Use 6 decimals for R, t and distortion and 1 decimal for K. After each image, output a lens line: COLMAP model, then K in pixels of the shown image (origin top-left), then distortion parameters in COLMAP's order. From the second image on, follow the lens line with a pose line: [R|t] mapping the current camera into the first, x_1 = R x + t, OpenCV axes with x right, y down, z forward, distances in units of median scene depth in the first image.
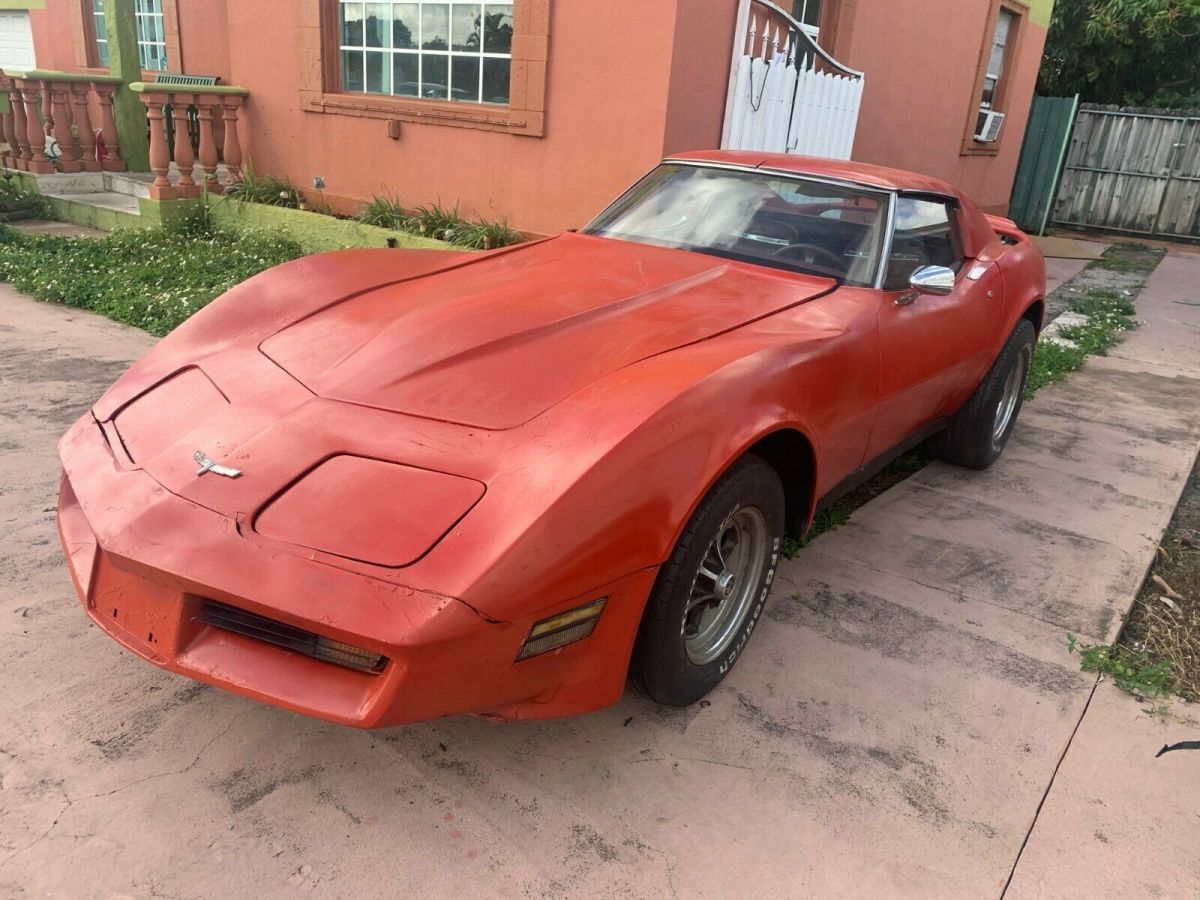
lens RADIAL K [[918.3, 0, 611.0], [0, 918.3, 446.3], [0, 0, 1]] dist [0.018168, -0.007465]
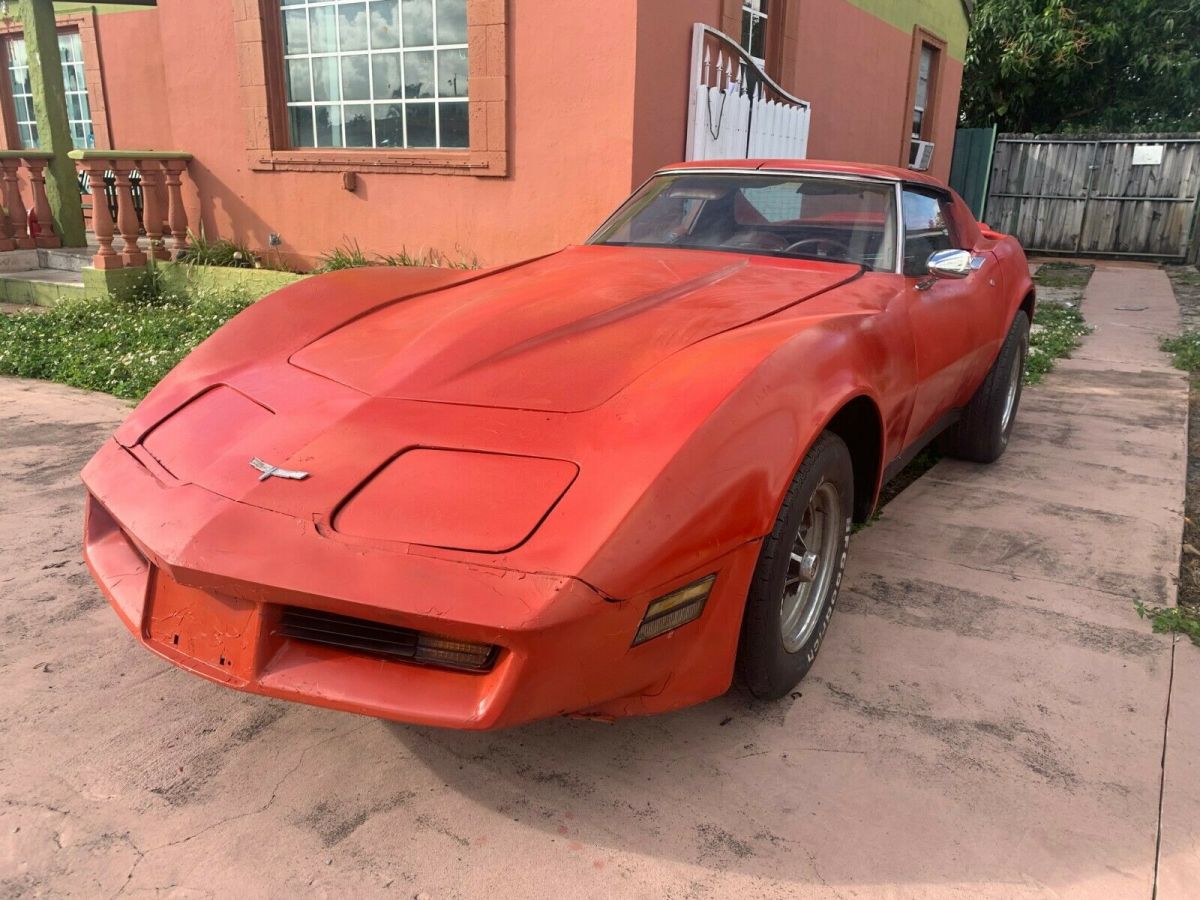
lens RADIAL K [[918.3, 0, 610.1], [0, 918.3, 461.5], [0, 0, 1]] dist [0.018168, -0.007465]
pose [[0.994971, -0.076760, 0.064349, -0.093034], [0.079907, 0.995653, -0.047844, 0.049286], [-0.060397, 0.052745, 0.996780, 0.035882]]
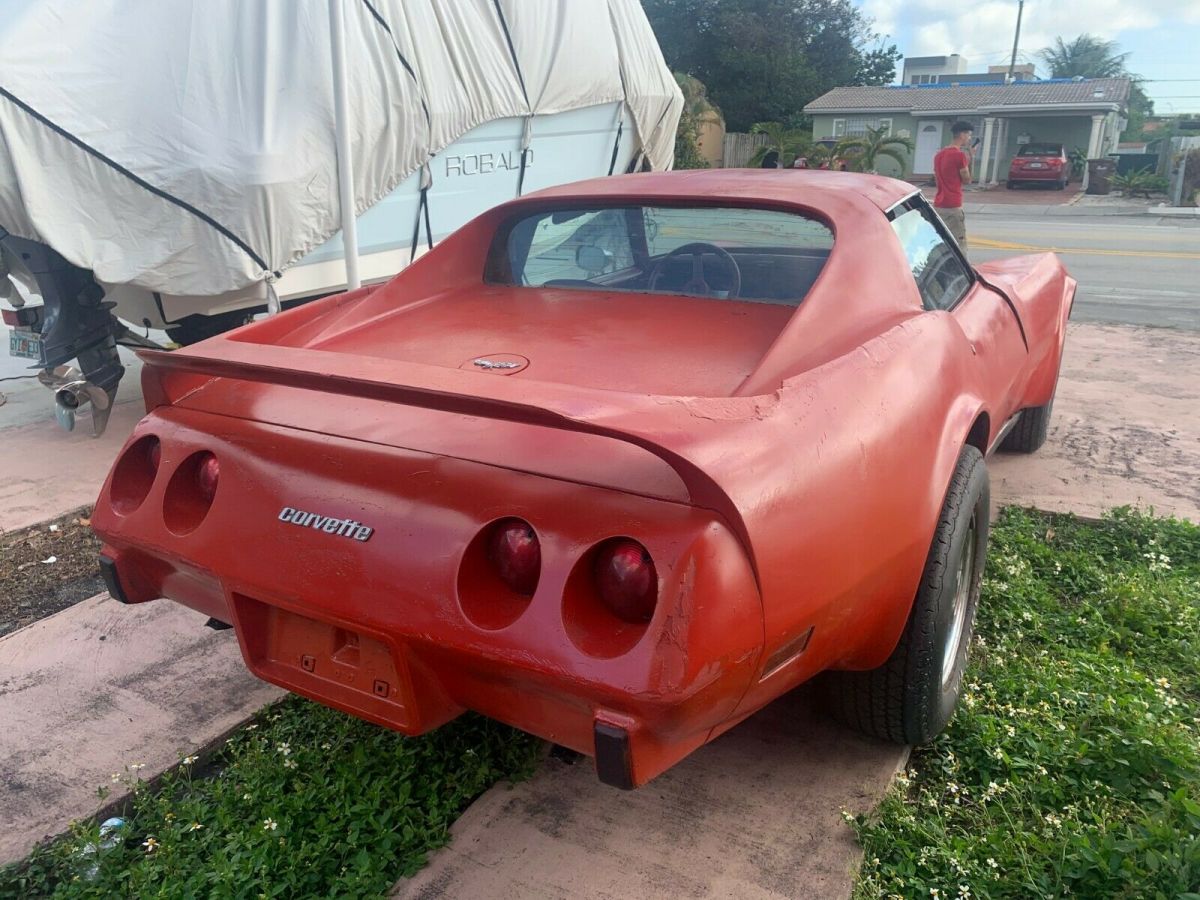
lens RADIAL K [[918.3, 0, 592.2], [0, 918.3, 456.0], [0, 0, 1]] dist [0.018168, -0.007465]
pose [[-0.991159, -0.036182, -0.127654, 0.459655], [-0.108374, 0.775834, 0.621560, -0.662421], [0.076549, 0.629899, -0.772896, 1.939615]]
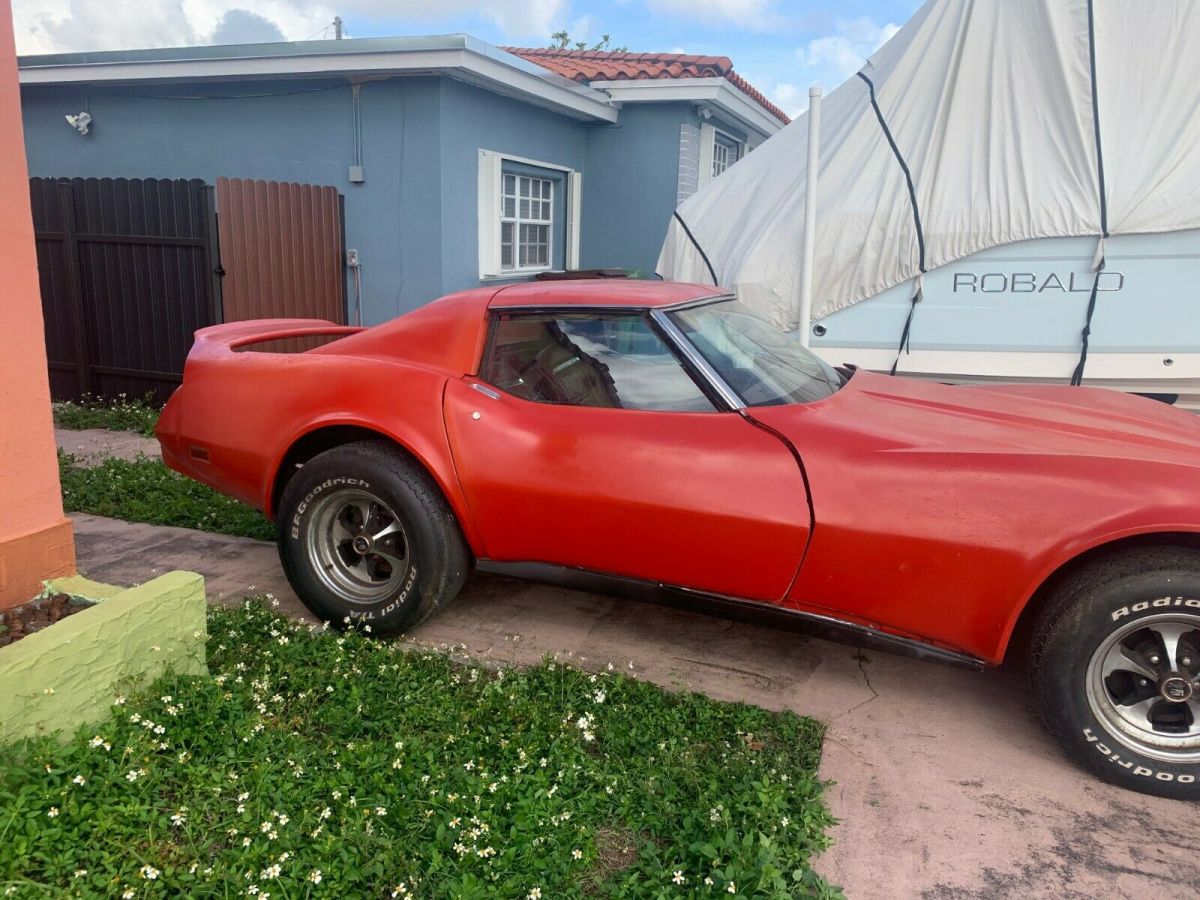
lens RADIAL K [[918.3, 0, 591.8], [0, 918.3, 451.2], [0, 0, 1]] dist [0.018168, -0.007465]
pose [[-0.274029, -0.296880, 0.914752, -0.806519], [0.295614, 0.879110, 0.373868, -0.595115], [-0.915161, 0.372864, -0.153140, 1.405858]]
